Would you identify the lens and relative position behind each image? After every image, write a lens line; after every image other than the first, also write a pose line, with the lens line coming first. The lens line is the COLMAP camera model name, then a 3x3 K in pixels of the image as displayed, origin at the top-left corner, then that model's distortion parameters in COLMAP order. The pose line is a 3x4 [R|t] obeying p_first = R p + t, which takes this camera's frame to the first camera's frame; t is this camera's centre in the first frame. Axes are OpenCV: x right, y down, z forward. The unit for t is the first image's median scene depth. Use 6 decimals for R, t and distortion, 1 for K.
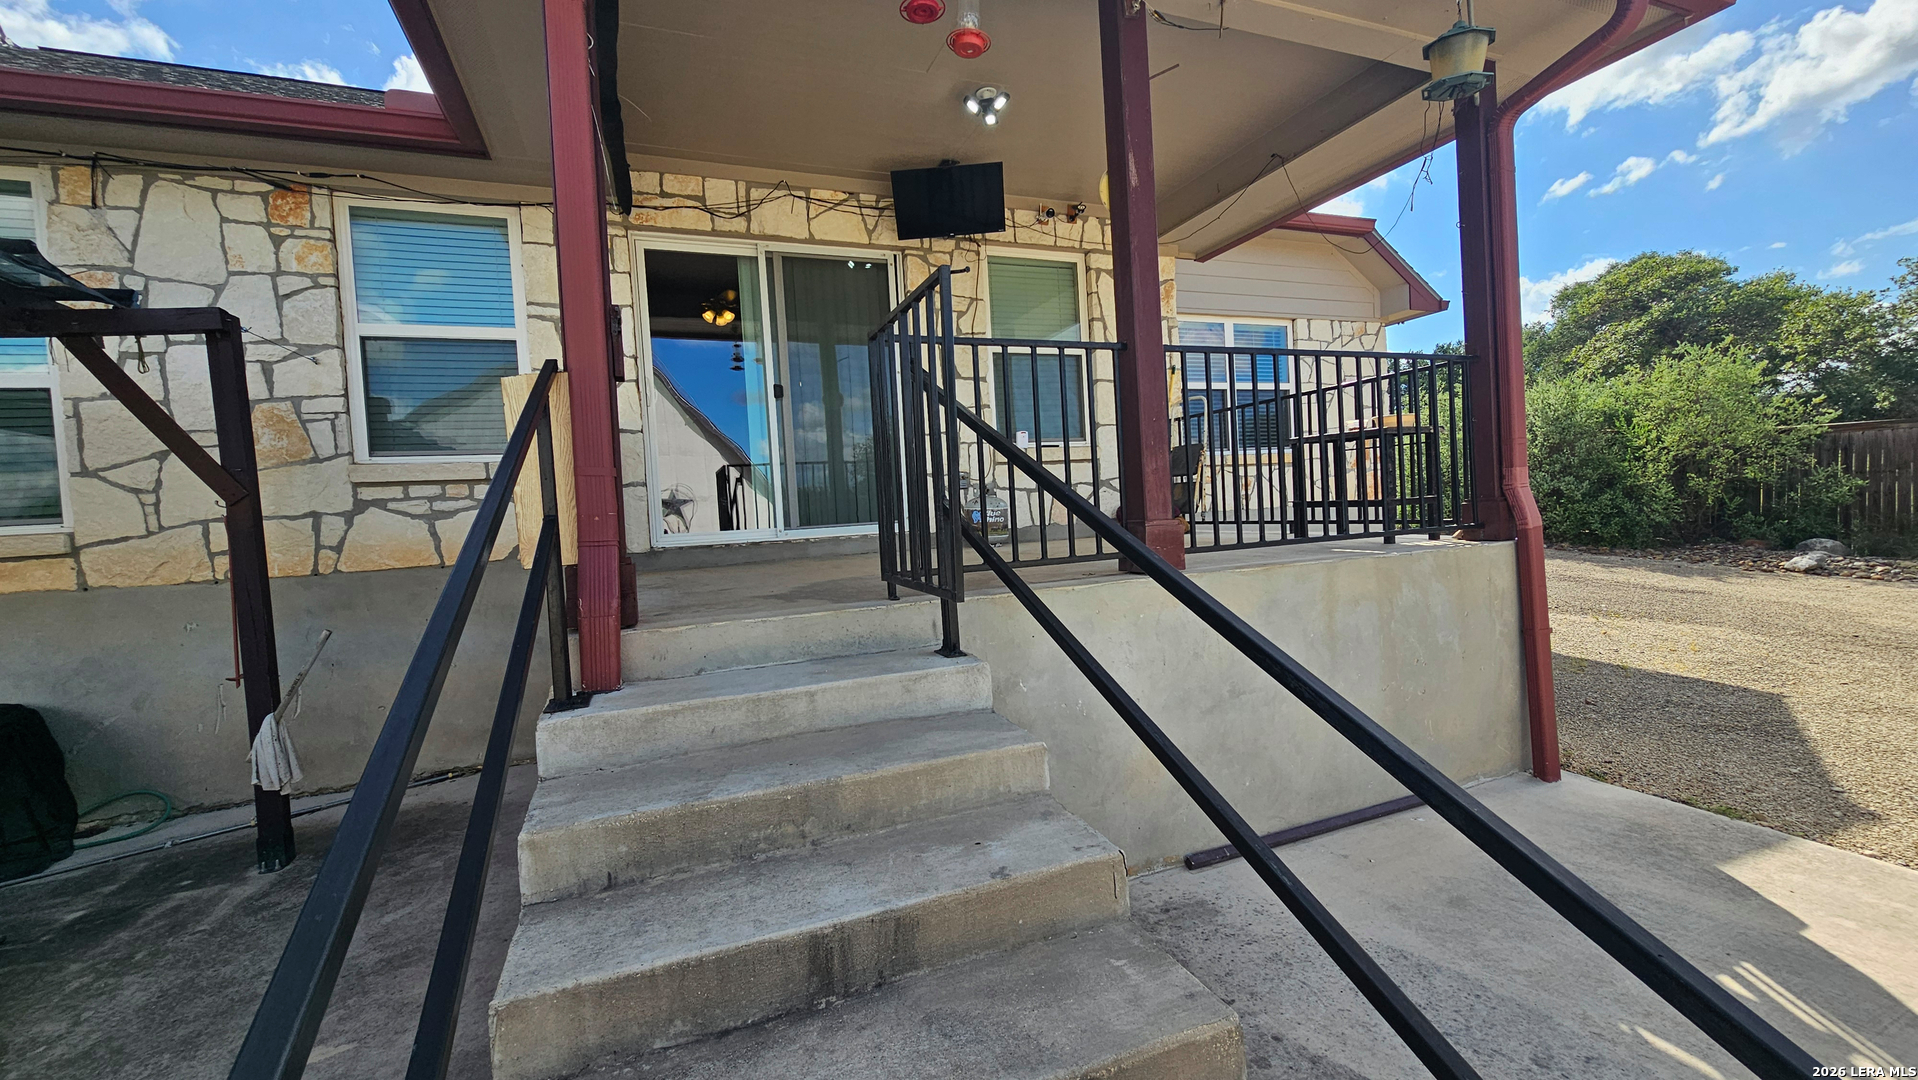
lens RADIAL K [[822.2, 0, 969.8], [0, 822.2, 544.7], [0, 0, 1]] dist [0.000522, -0.000590]
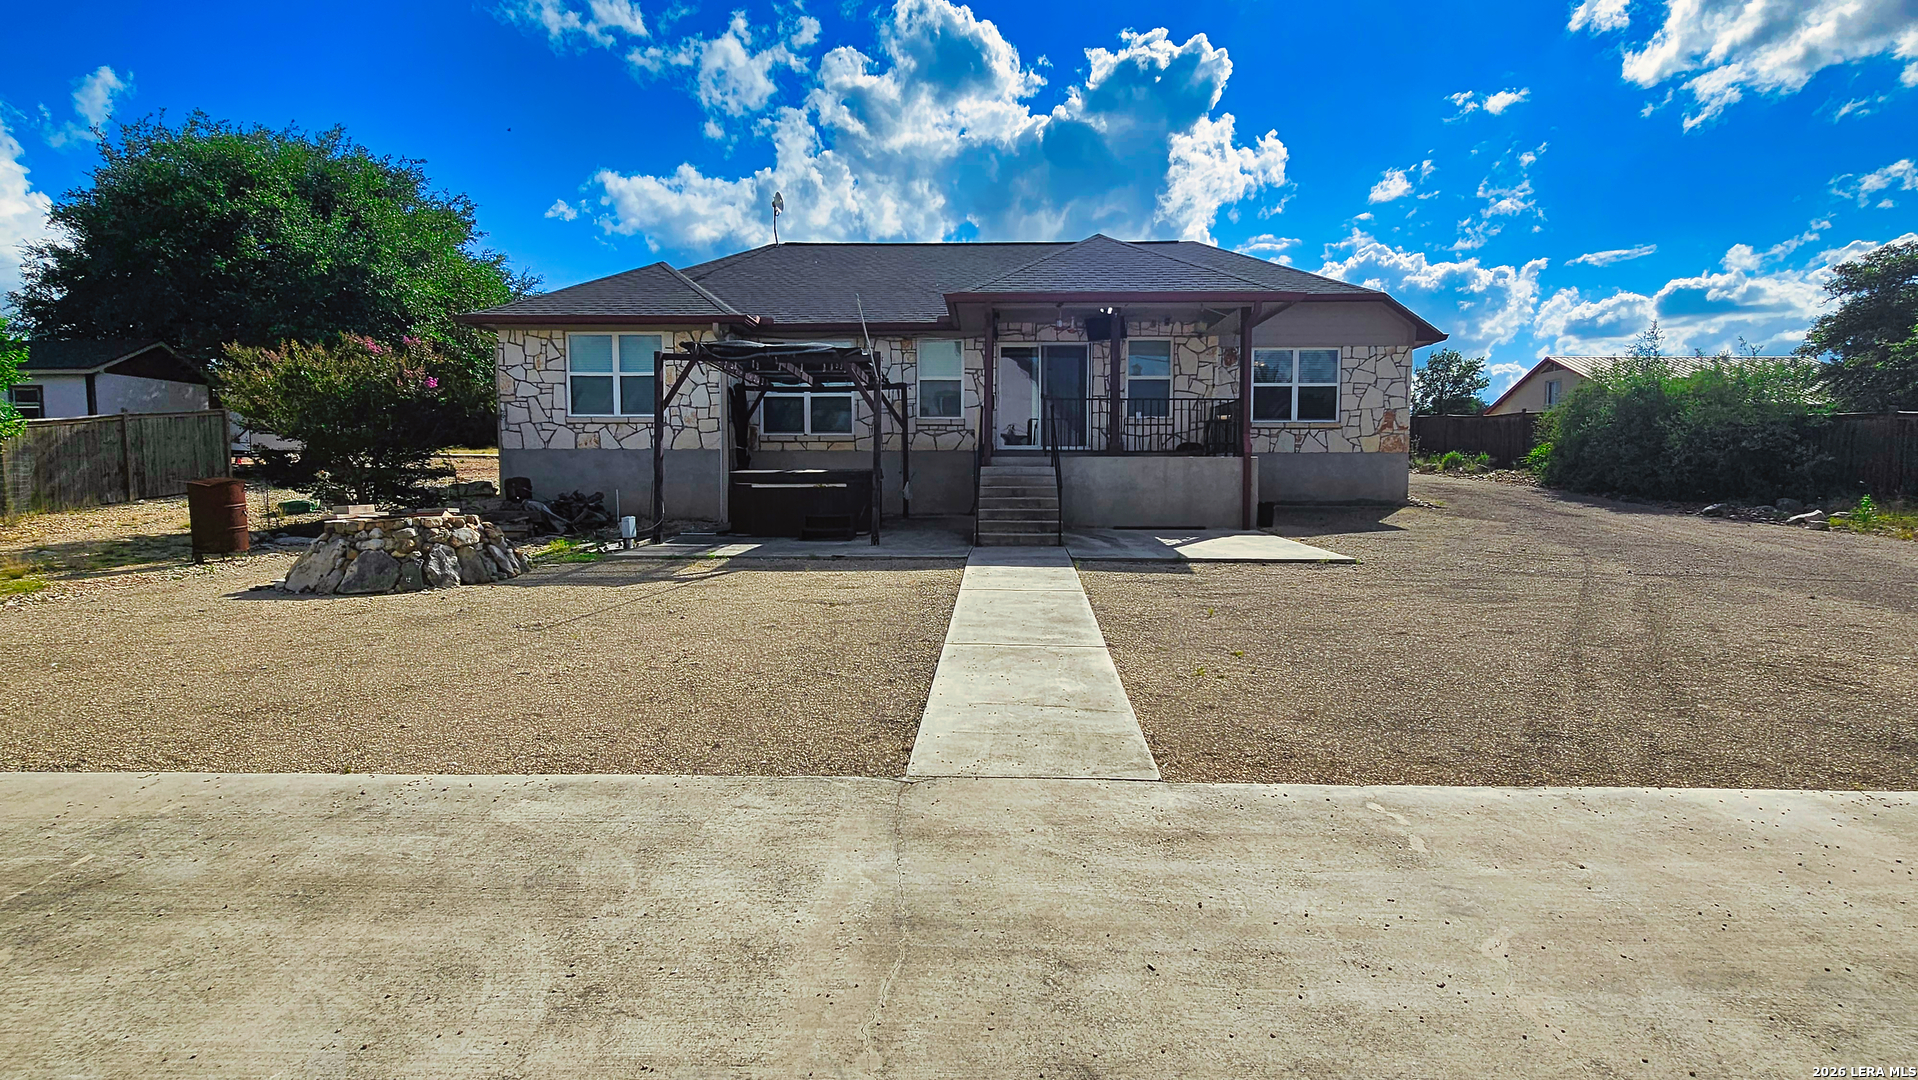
lens RADIAL K [[822.2, 0, 969.8], [0, 822.2, 544.7], [0, 0, 1]] dist [0.000522, -0.000590]
pose [[0.919887, 0.088418, -0.382087, 0.860691], [-0.064654, 0.995114, 0.074620, 0.164494], [0.386818, -0.043939, 0.921109, -2.235173]]
